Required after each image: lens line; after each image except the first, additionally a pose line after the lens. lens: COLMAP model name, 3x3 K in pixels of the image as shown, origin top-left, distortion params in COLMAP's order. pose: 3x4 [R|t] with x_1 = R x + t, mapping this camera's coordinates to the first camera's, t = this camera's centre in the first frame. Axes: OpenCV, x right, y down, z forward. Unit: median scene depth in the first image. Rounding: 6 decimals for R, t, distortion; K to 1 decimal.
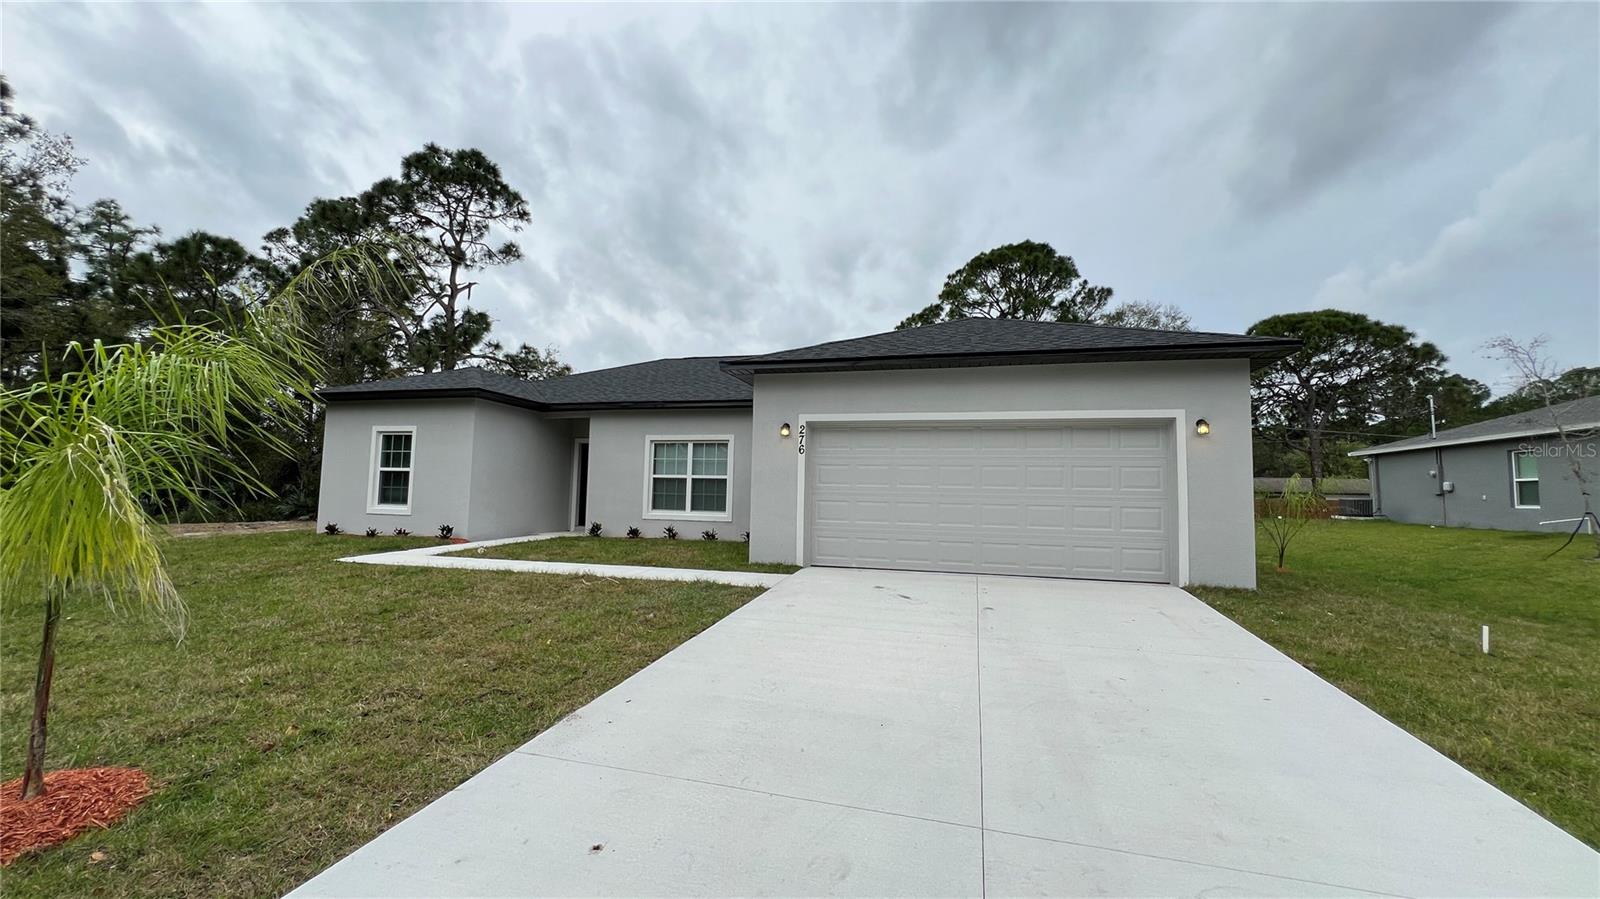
lens RADIAL K [[640.6, 0, 798.9], [0, 640.6, 444.9], [0, 0, 1]] dist [-0.002862, 0.001691]
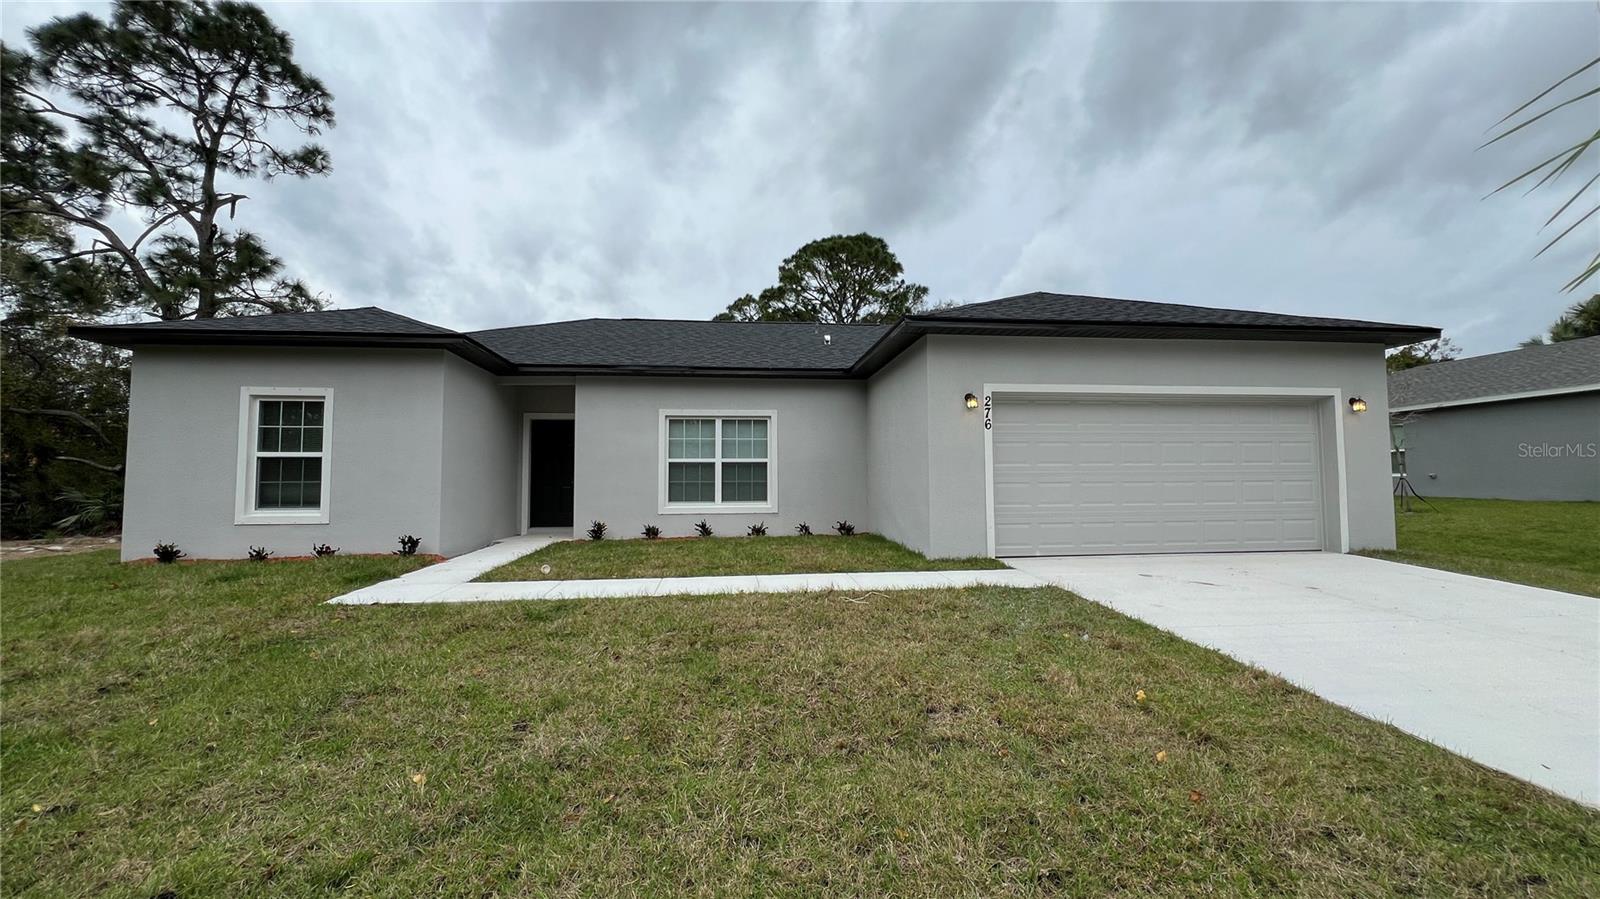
lens RADIAL K [[640.6, 0, 802.3], [0, 640.6, 444.1], [0, 0, 1]] dist [-0.002862, 0.001691]
pose [[0.927747, -0.003169, 0.373197, -0.378446], [-0.003954, 0.999824, 0.018320, 0.013294], [-0.373189, -0.018471, 0.927571, 0.200453]]
